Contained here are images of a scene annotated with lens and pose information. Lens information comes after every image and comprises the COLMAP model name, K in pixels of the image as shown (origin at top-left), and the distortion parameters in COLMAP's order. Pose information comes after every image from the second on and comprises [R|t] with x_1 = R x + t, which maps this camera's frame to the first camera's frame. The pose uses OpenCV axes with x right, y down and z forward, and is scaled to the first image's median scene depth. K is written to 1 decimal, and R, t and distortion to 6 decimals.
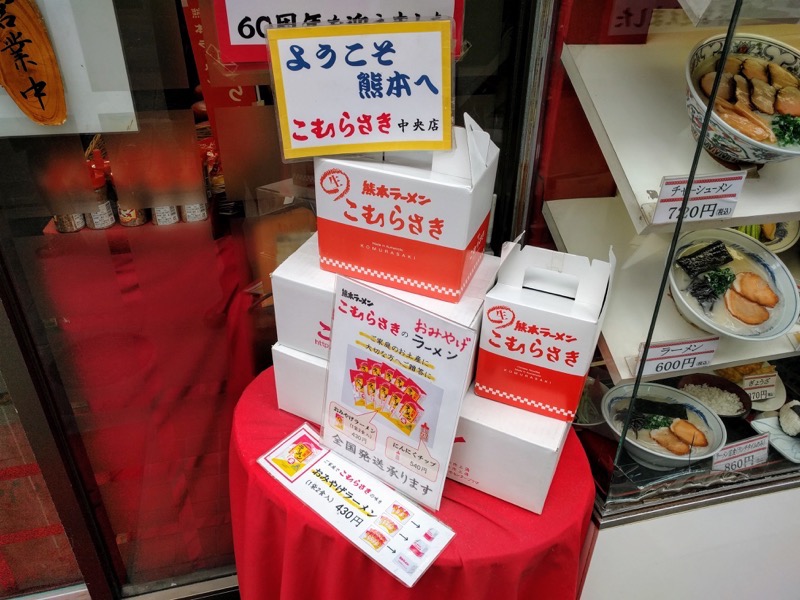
lens RADIAL K [[605.5, 0, 400.0], [0, 605.5, 300.0], [0, 0, 1]] dist [-0.000113, 0.017290]
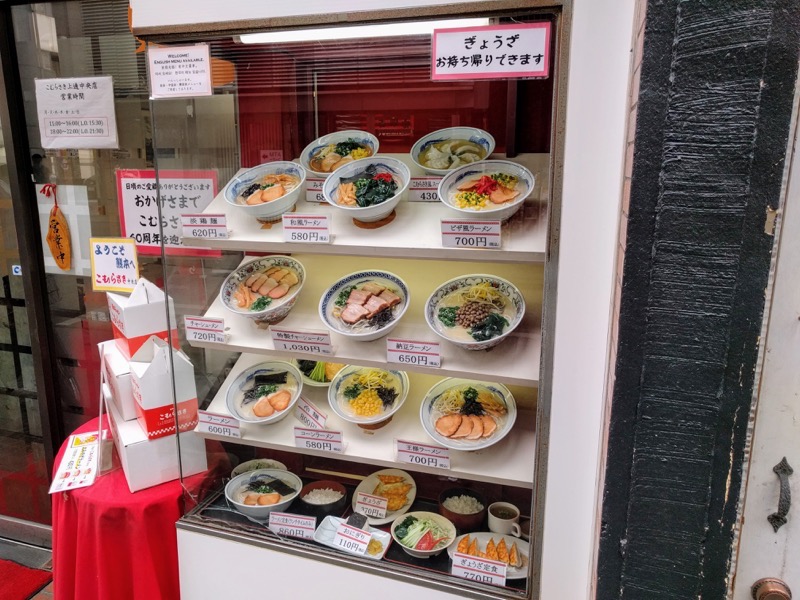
lens RADIAL K [[605.5, 0, 400.0], [0, 605.5, 300.0], [0, 0, 1]] dist [-0.000113, 0.017290]
pose [[0.841303, 0.108488, -0.529565, 2.056596], [-0.270255, 0.932847, -0.238239, 0.039301], [0.468157, 0.343549, 0.814127, -0.330042]]
